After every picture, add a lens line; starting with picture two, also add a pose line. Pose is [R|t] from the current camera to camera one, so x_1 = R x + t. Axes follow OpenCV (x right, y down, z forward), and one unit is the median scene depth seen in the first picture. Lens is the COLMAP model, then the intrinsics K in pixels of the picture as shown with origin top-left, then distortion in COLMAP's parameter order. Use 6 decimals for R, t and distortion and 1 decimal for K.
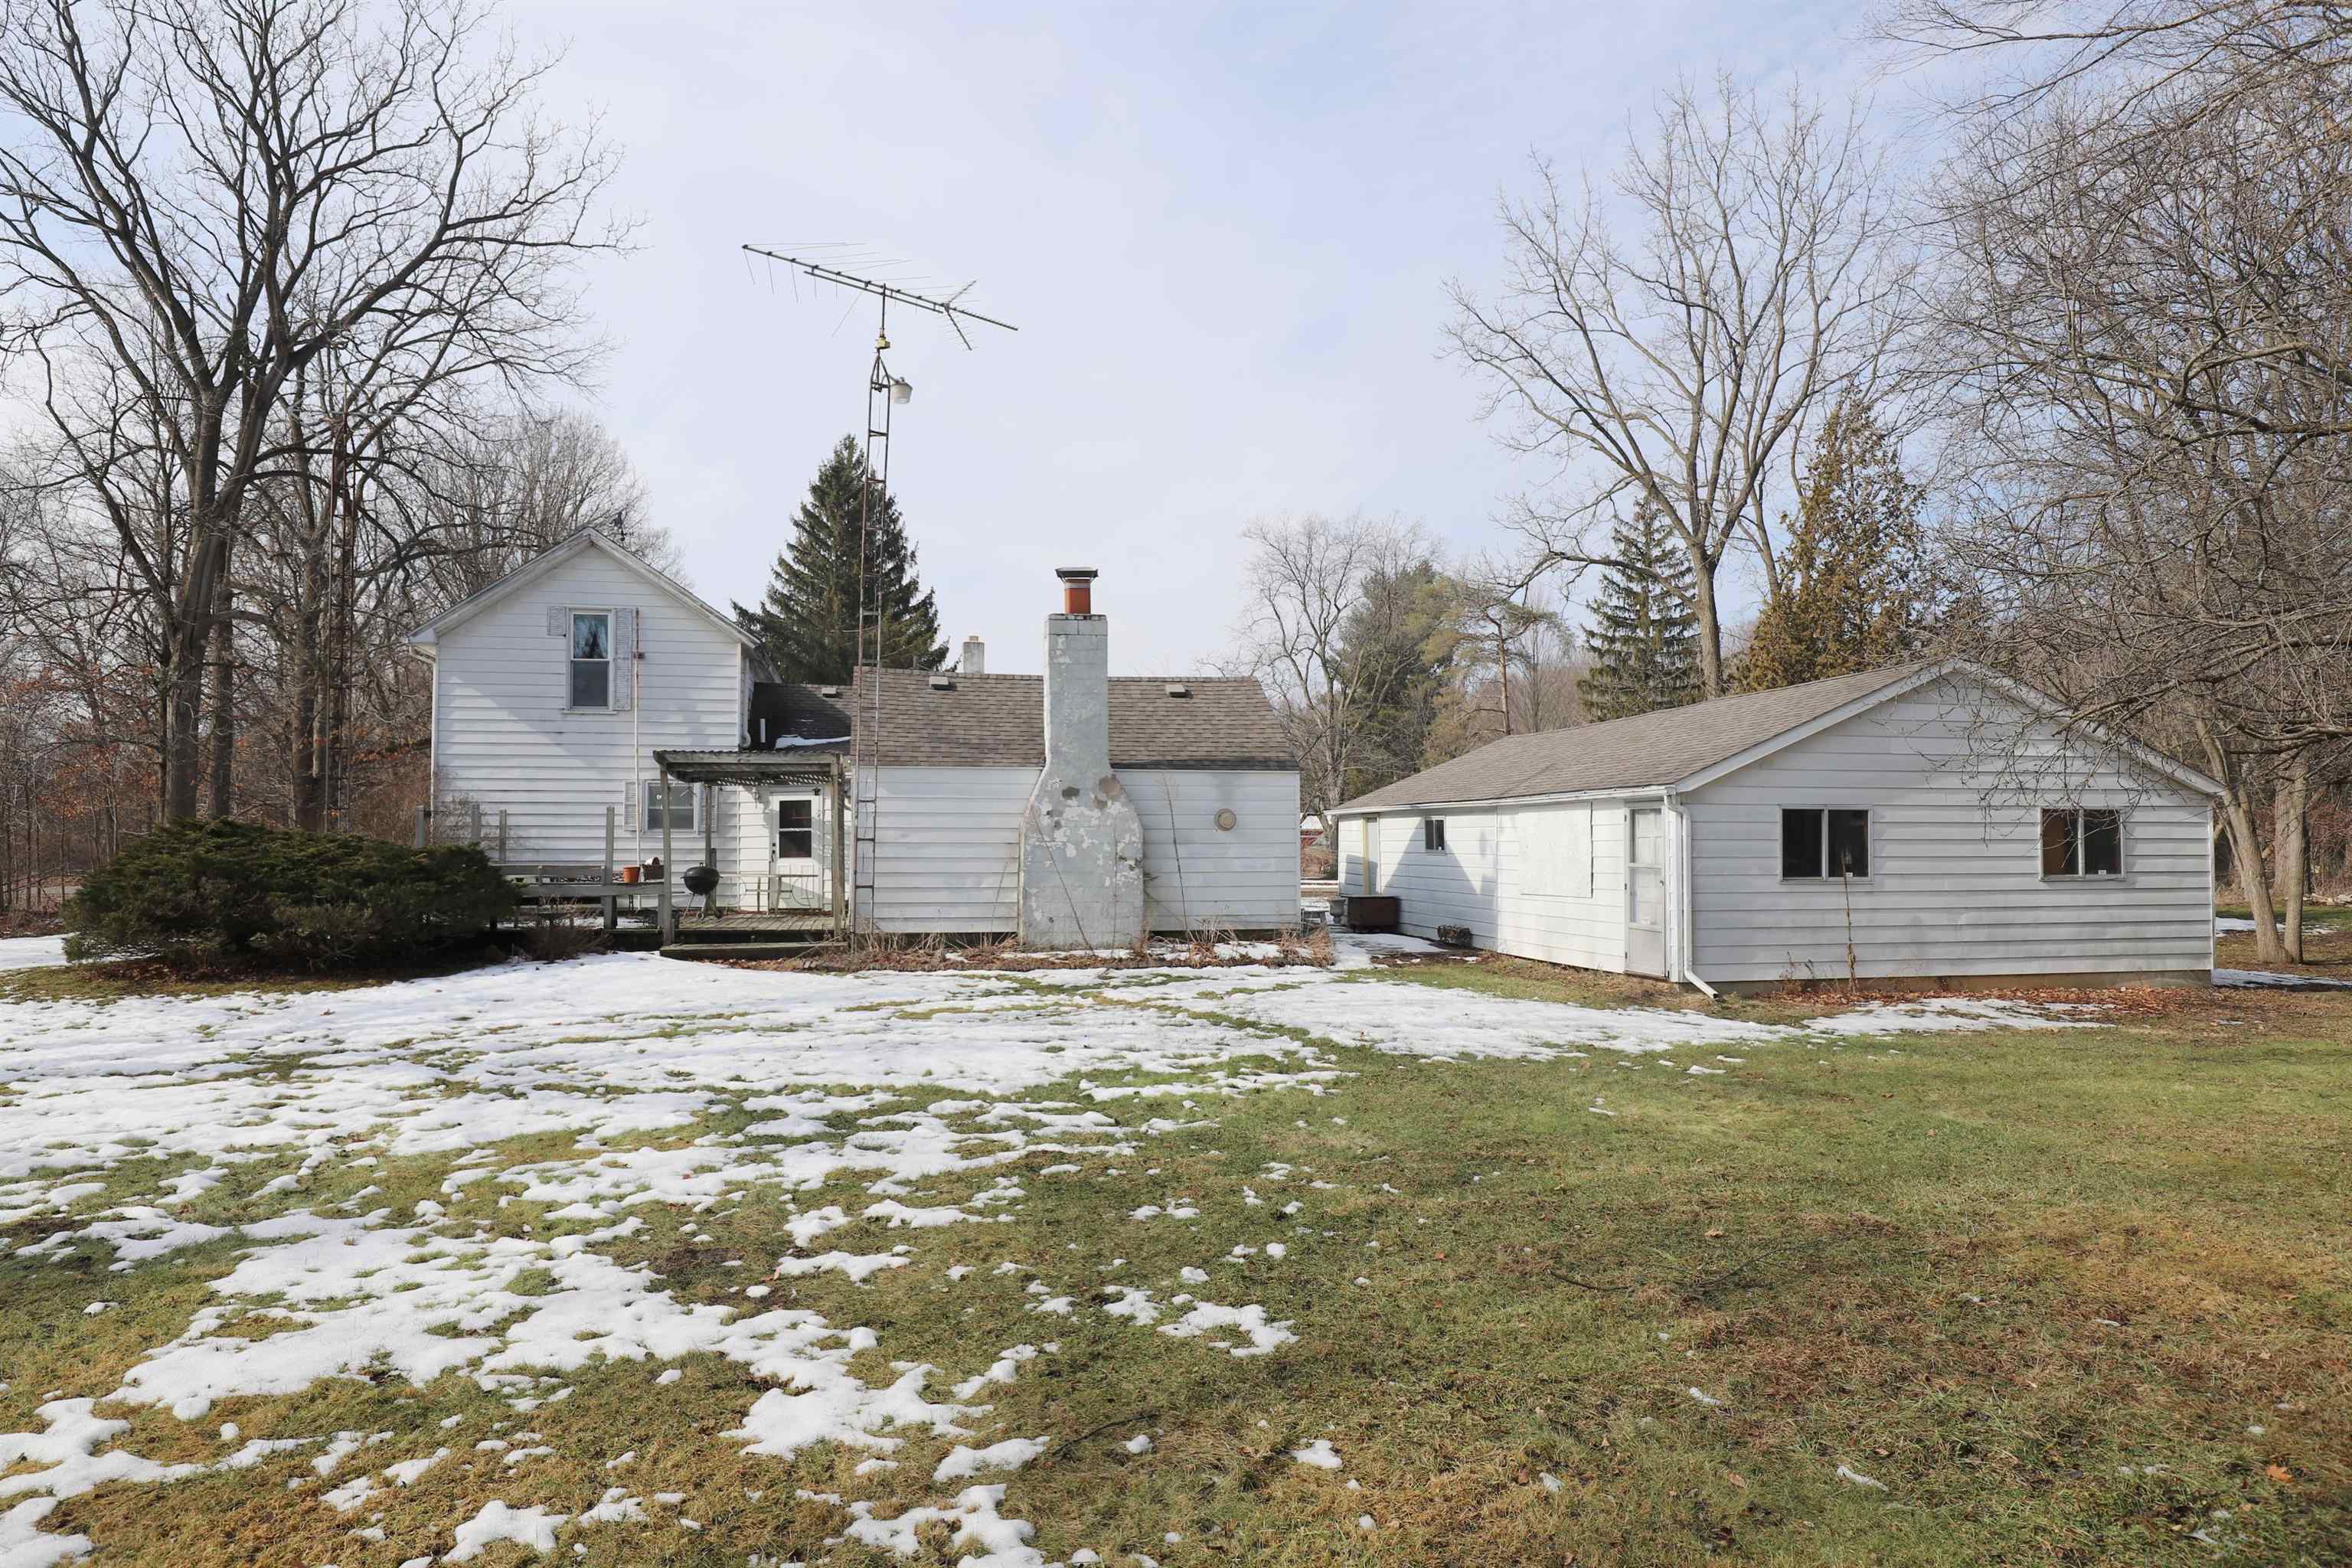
lens RADIAL K [[1481.1, 0, 1179.5], [0, 1481.1, 787.6], [0, 0, 1]] dist [-0.005978, -0.000107]
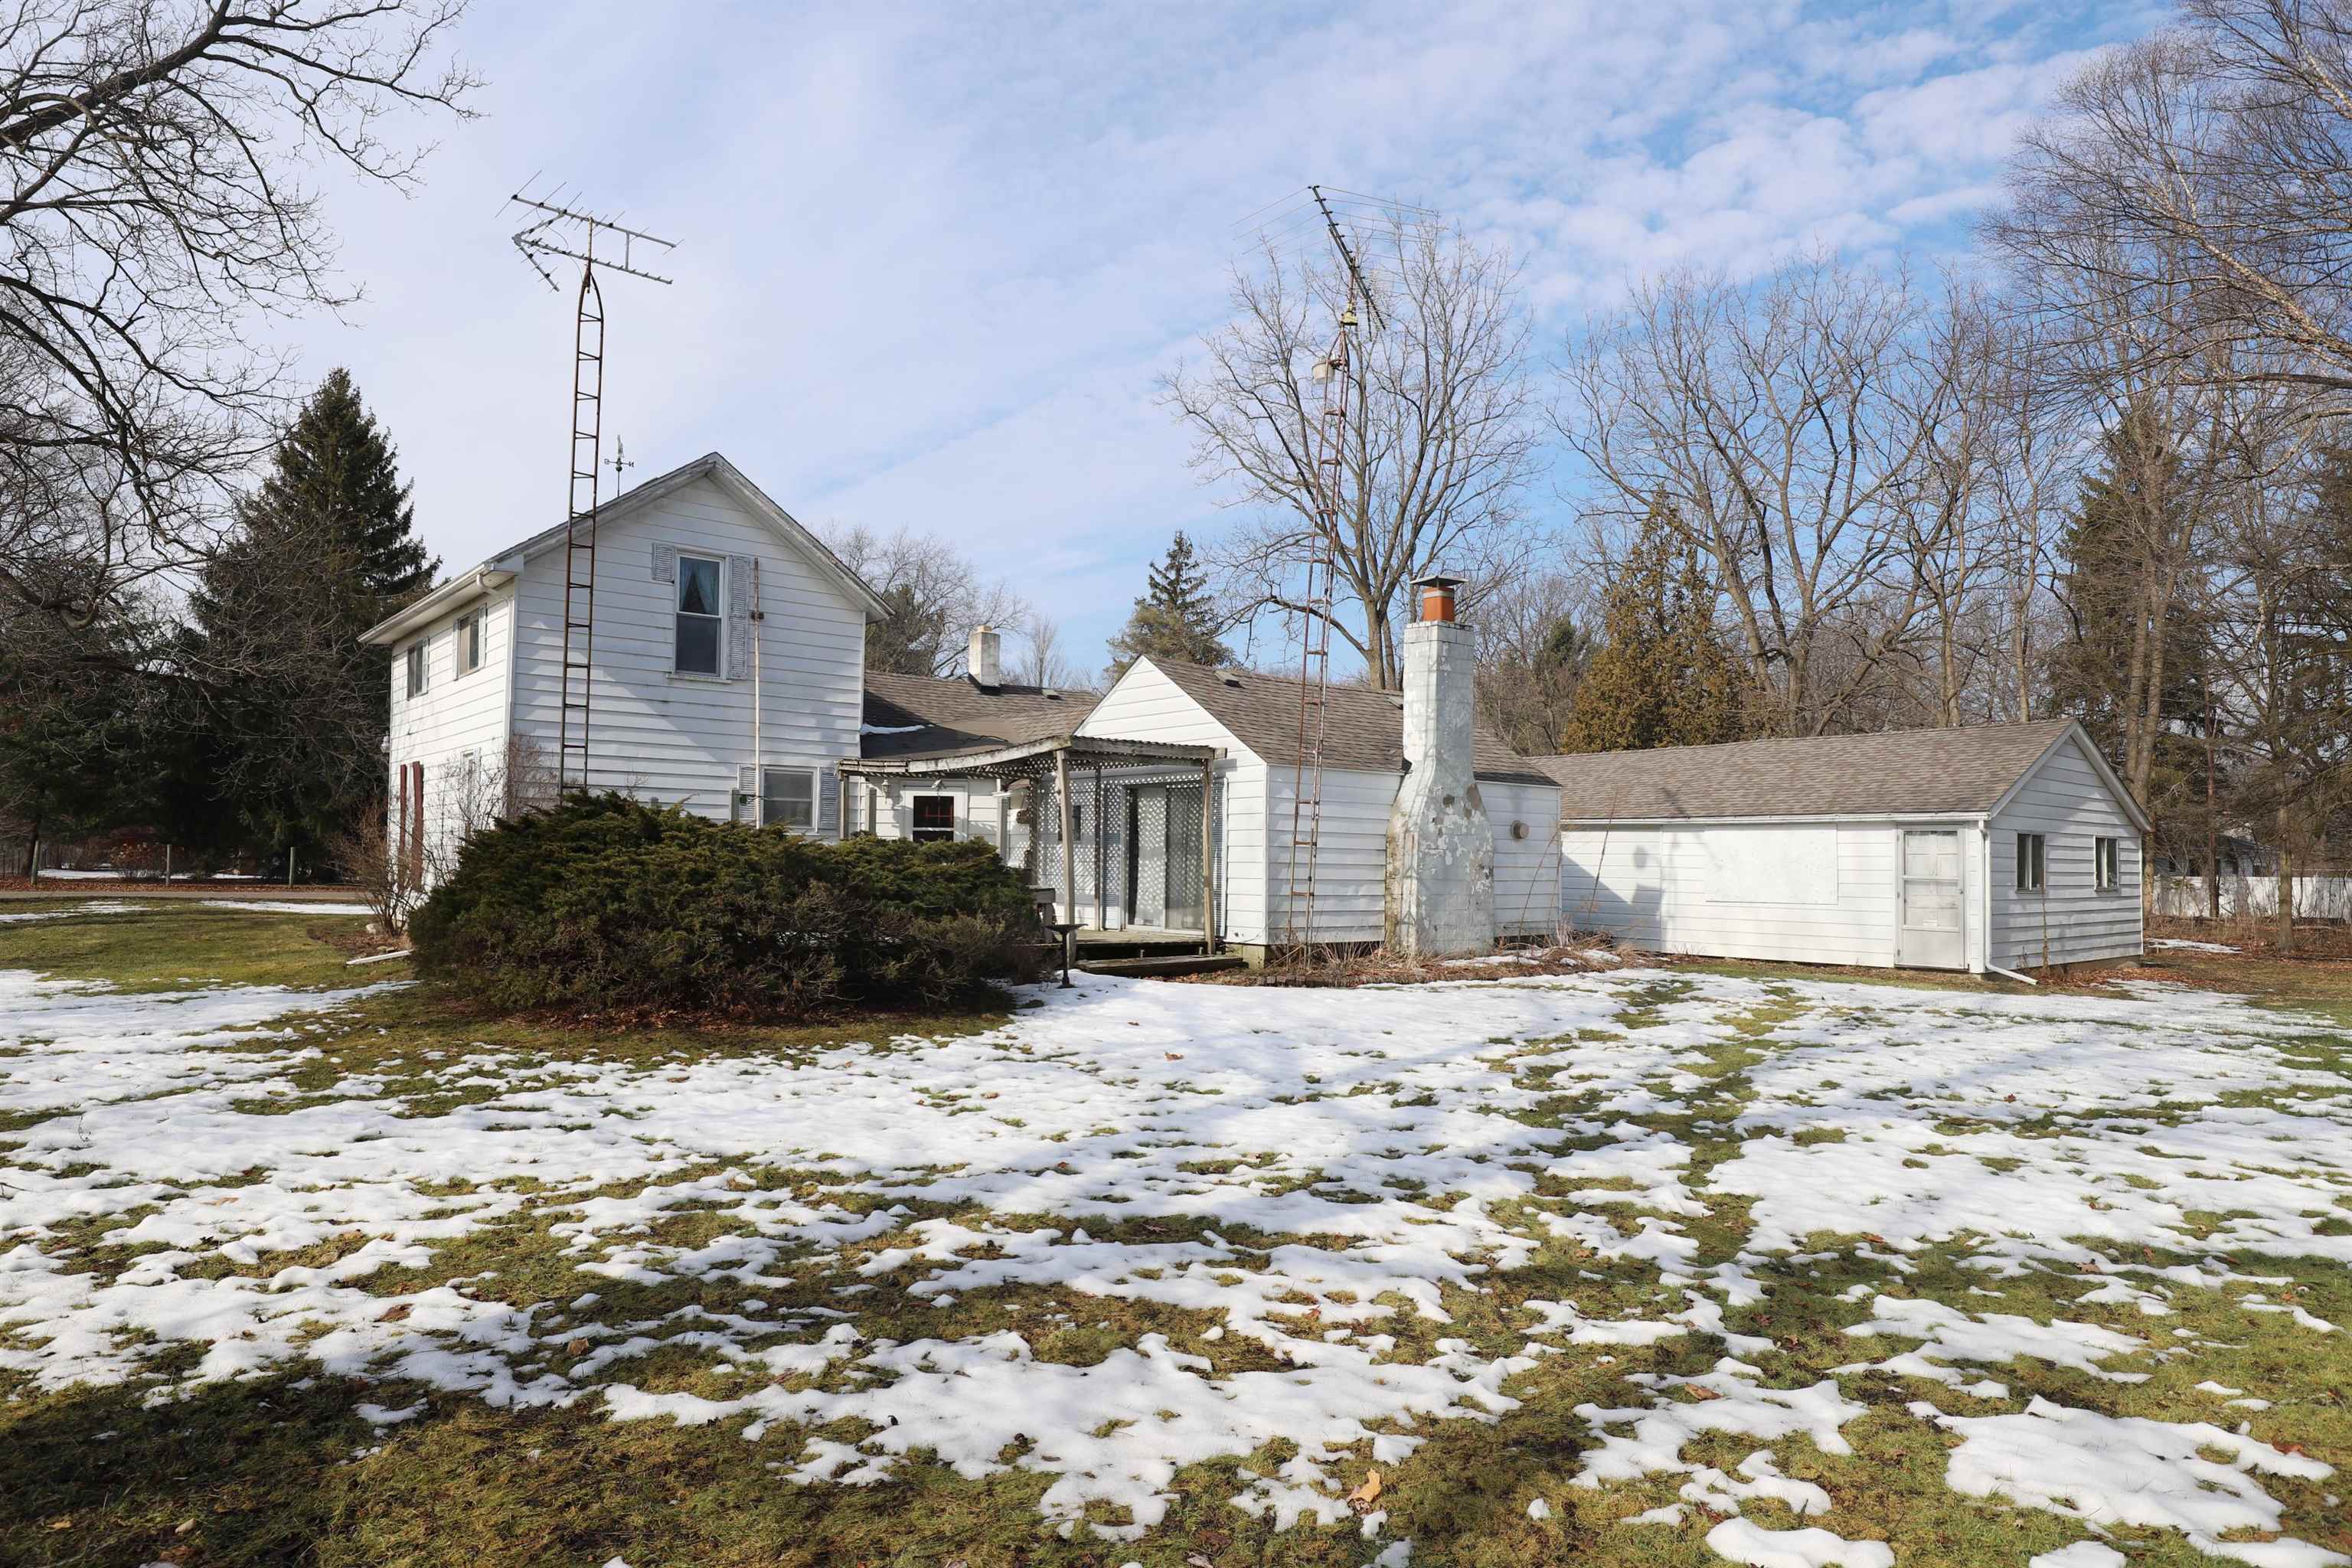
lens RADIAL K [[1372.5, 0, 1168.3], [0, 1372.5, 795.5], [0, 0, 1]] dist [-0.012446, 0.002954]
pose [[0.881373, 0.034287, 0.471174, -0.523682], [-0.032481, 0.999401, -0.011968, 0.013414], [-0.471302, -0.004756, 0.881959, 0.214066]]
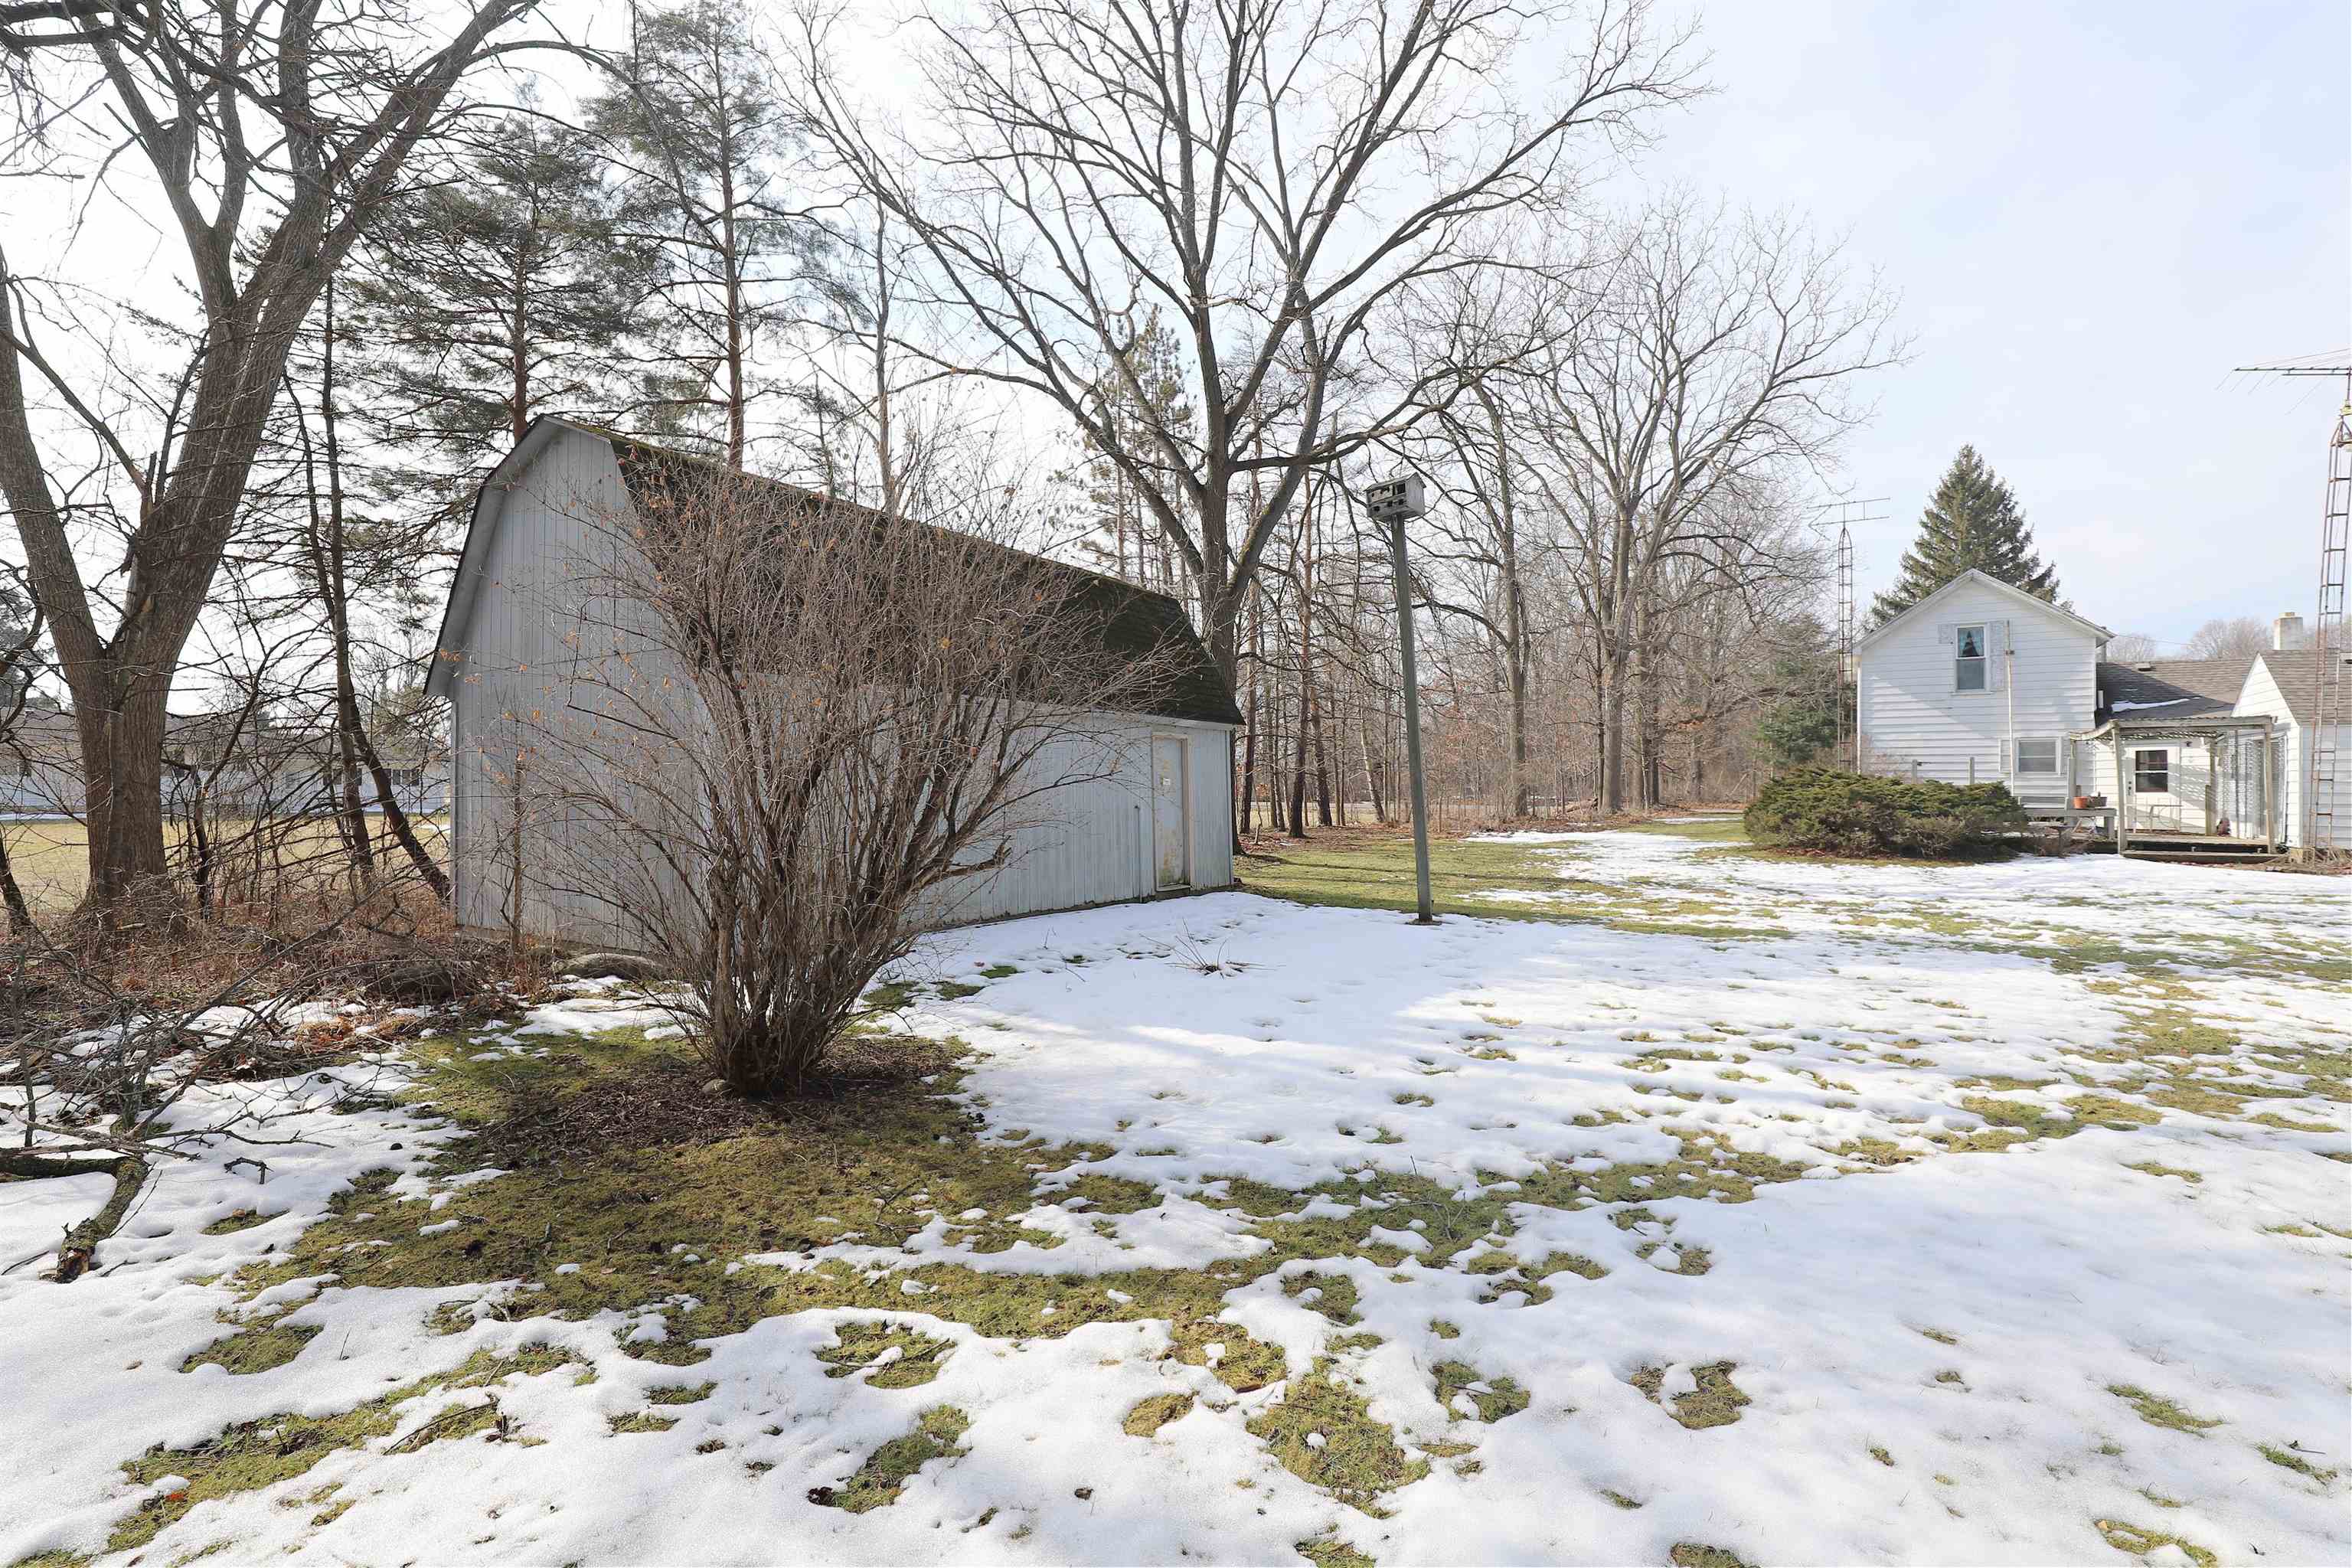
lens RADIAL K [[1103.4, 0, 1175.7], [0, 1103.4, 771.3], [0, 0, 1]] dist [-0.034086, 0.008639]
pose [[0.714764, -0.002925, -0.699359, -0.207289], [0.025702, 0.999426, 0.022087, -0.017266], [0.698893, -0.033762, 0.714429, -0.341112]]
